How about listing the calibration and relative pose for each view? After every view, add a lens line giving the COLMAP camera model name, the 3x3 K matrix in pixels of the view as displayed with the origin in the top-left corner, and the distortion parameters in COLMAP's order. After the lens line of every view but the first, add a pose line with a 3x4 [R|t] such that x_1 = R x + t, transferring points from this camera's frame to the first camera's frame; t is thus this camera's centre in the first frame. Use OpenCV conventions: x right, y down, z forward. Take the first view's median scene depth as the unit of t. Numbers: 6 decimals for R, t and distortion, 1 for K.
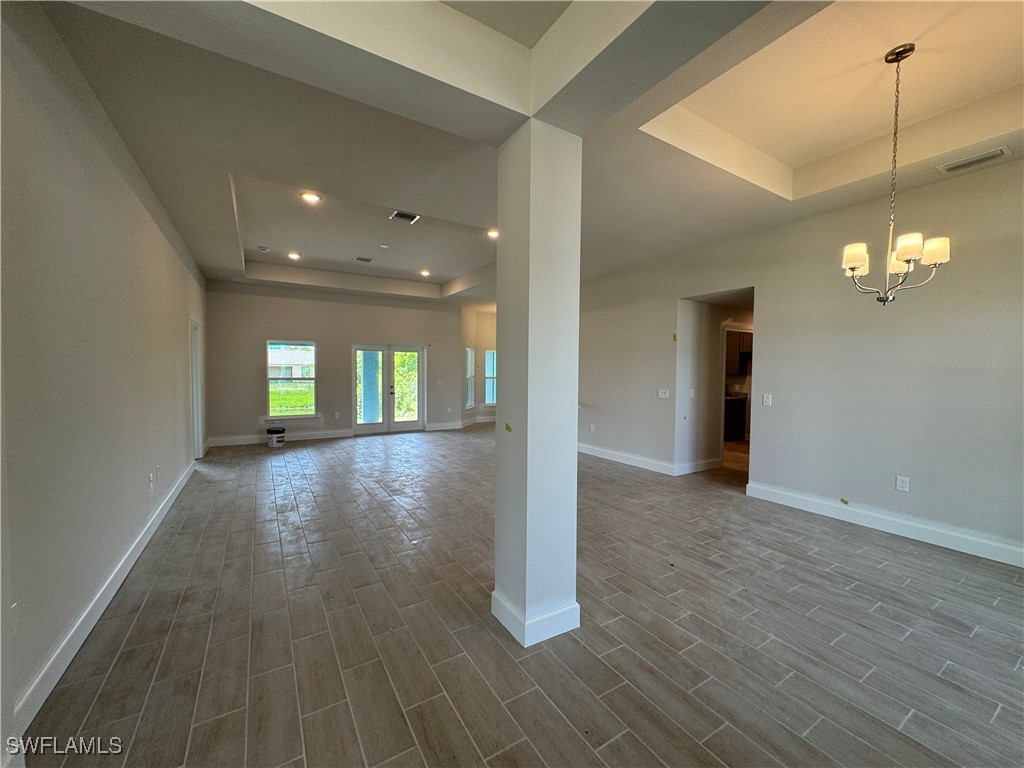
lens RADIAL K [[407.3, 0, 515.8], [0, 407.3, 384.8], [0, 0, 1]] dist [-0.000121, 0.000062]
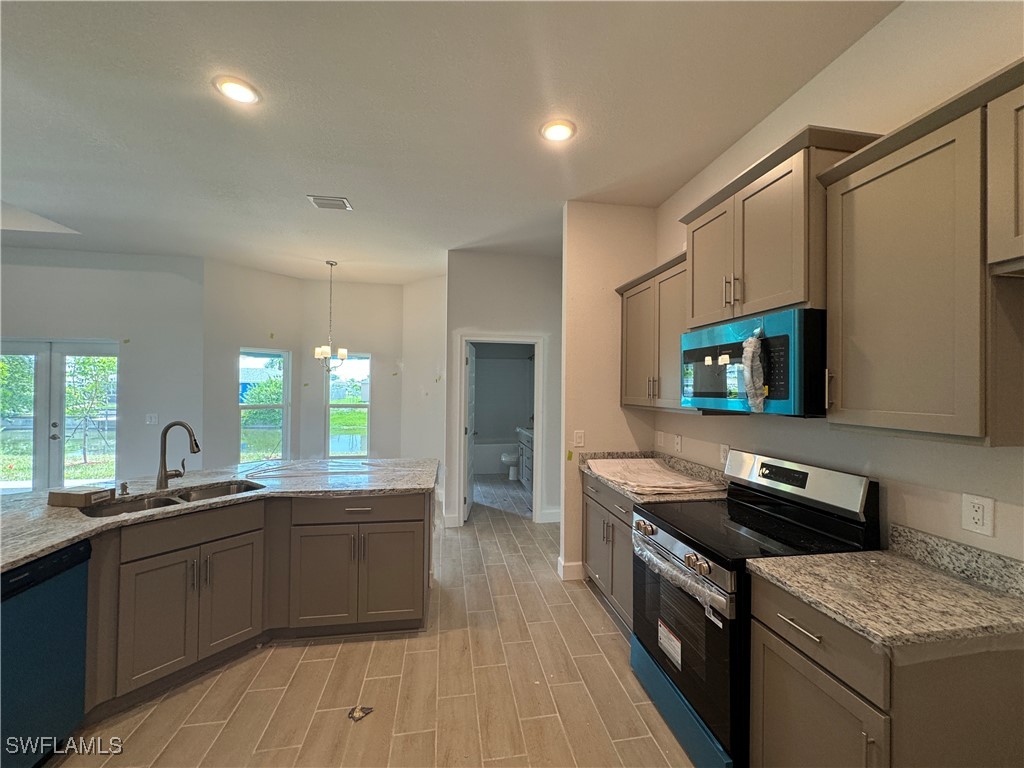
lens RADIAL K [[407.3, 0, 517.3], [0, 407.3, 390.0], [0, 0, 1]] dist [-0.000121, 0.000062]
pose [[0.926839, 0.001168, -0.375458, 0.872258], [-0.014467, 0.999364, -0.032603, -0.062398], [0.375181, 0.035650, 0.926266, 1.535134]]
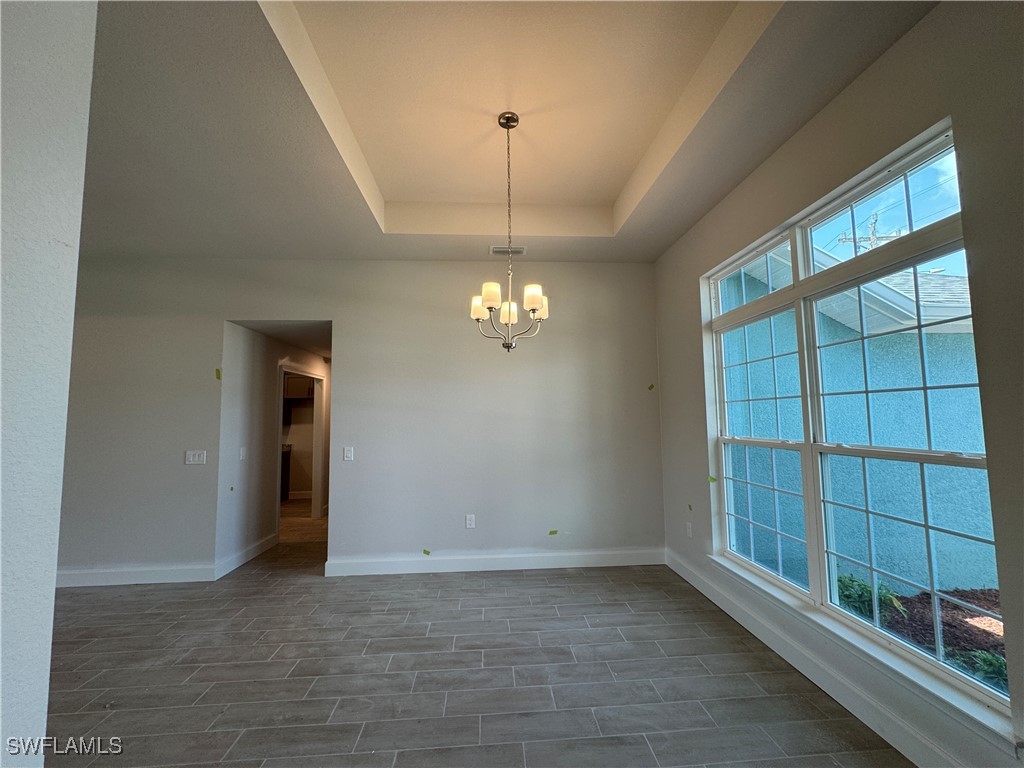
lens RADIAL K [[407.3, 0, 512.7], [0, 407.3, 385.9], [0, 0, 1]] dist [-0.000121, 0.000062]
pose [[0.475186, 0.051657, 0.878368, 0.023947], [0.049530, 0.995122, -0.085319, -0.014521], [-0.878490, 0.084047, 0.470309, 0.286979]]
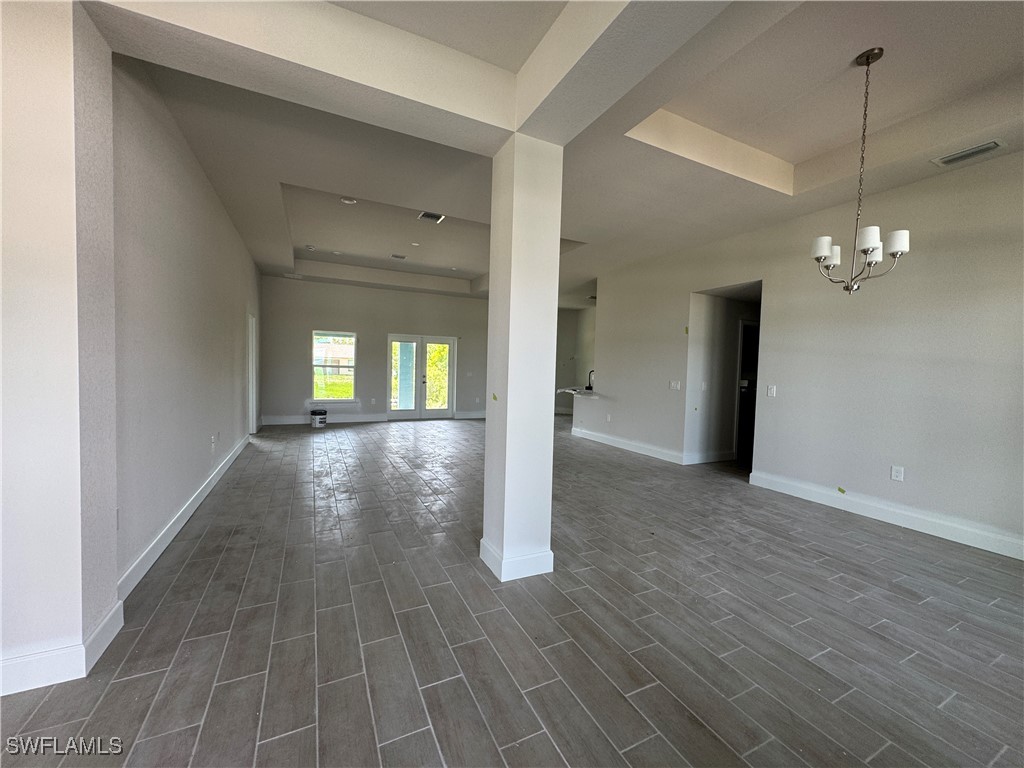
lens RADIAL K [[407.3, 0, 516.0], [0, 407.3, 385.3], [0, 0, 1]] dist [-0.000121, 0.000062]
pose [[0.995238, 0.023761, -0.094539, 0.075283], [-0.023158, 0.999704, 0.007461, 0.030329], [0.094688, -0.005236, 0.995493, -0.078960]]
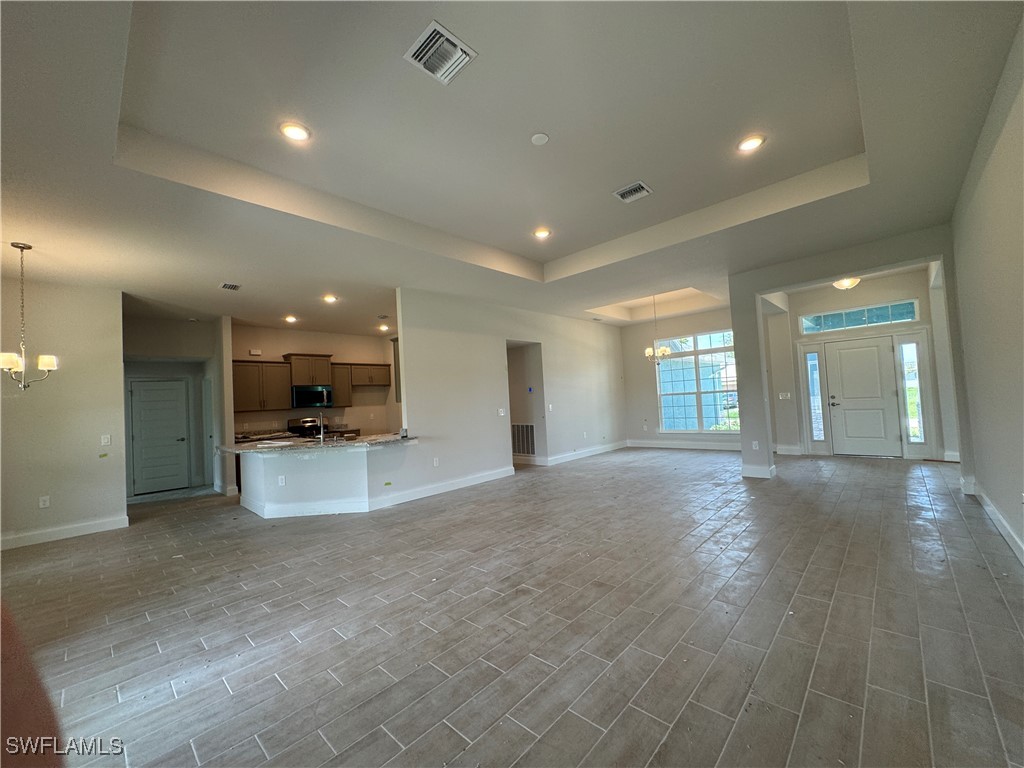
lens RADIAL K [[407.3, 0, 512.6], [0, 407.3, 385.2], [0, 0, 1]] dist [-0.000121, 0.000062]
pose [[-0.248352, 0.042186, 0.967751, -1.076787], [0.088760, 0.995839, -0.020632, -0.039297], [-0.964595, 0.080773, -0.251063, 1.610362]]
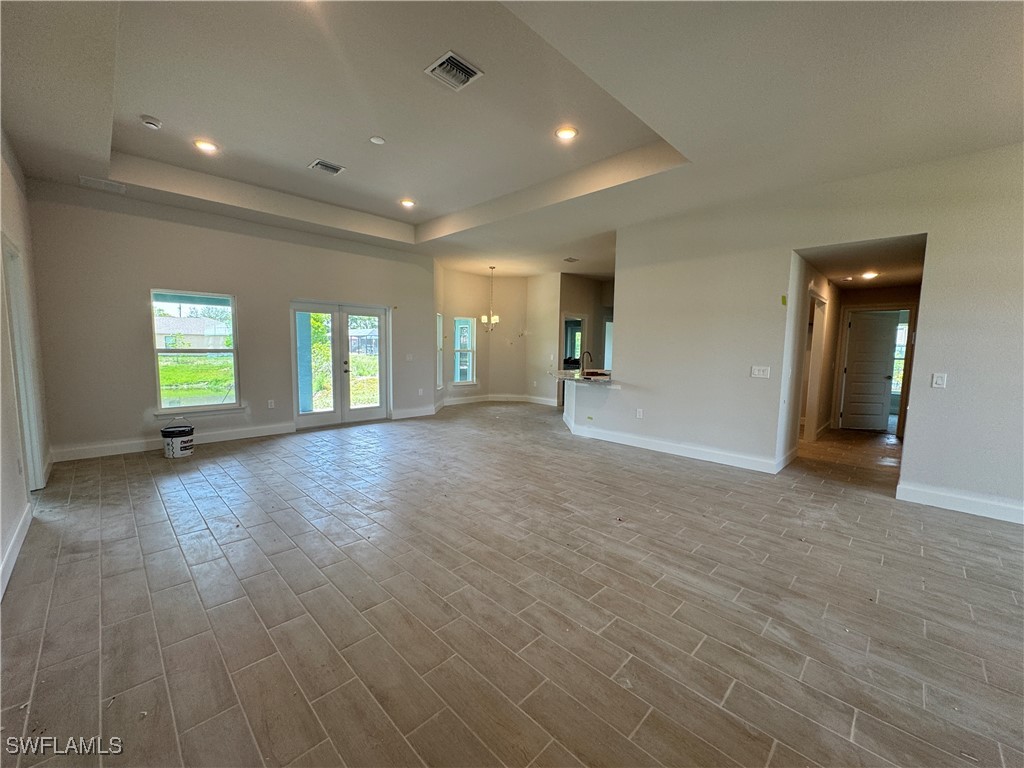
lens RADIAL K [[407.3, 0, 515.2], [0, 407.3, 385.3], [0, 0, 1]] dist [-0.000121, 0.000062]
pose [[0.973079, -0.014212, 0.230033, -0.362108], [-0.000746, 0.997897, 0.064809, -0.004097], [-0.230471, -0.063236, 0.971022, 0.427251]]
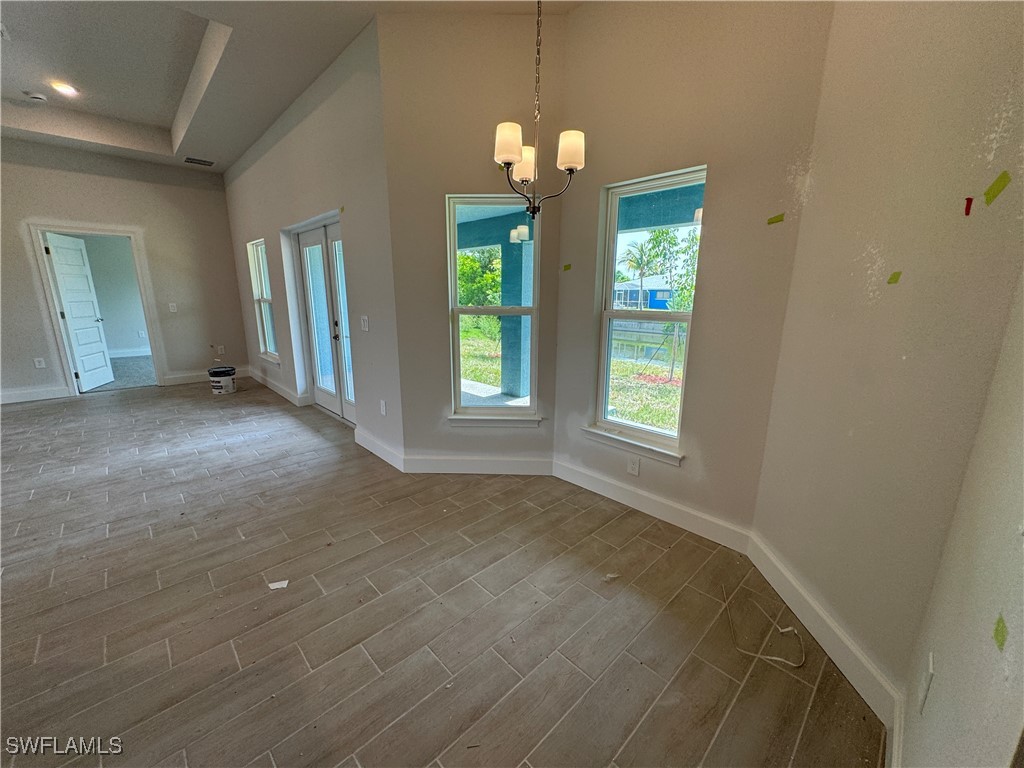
lens RADIAL K [[407.3, 0, 516.6], [0, 407.3, 384.8], [0, 0, 1]] dist [-0.000121, 0.000062]
pose [[0.207239, 0.209842, -0.955520, 0.380575], [-0.037757, 0.977712, 0.206527, -0.061187], [0.977561, -0.006723, 0.210543, 2.269783]]
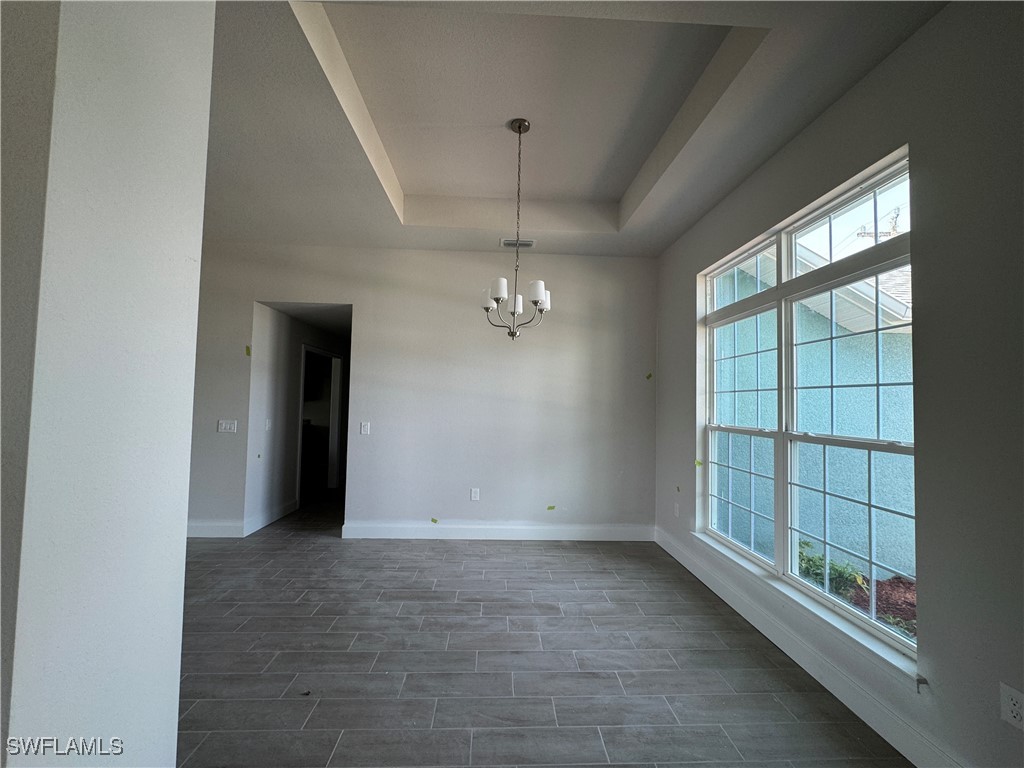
lens RADIAL K [[407.3, 0, 513.1], [0, 407.3, 385.3], [0, 0, 1]] dist [-0.000121, 0.000062]
pose [[0.494413, 0.037011, 0.868439, -0.025370], [0.013854, 0.998631, -0.050446, -0.008717], [-0.869117, 0.036973, 0.493224, 0.248646]]
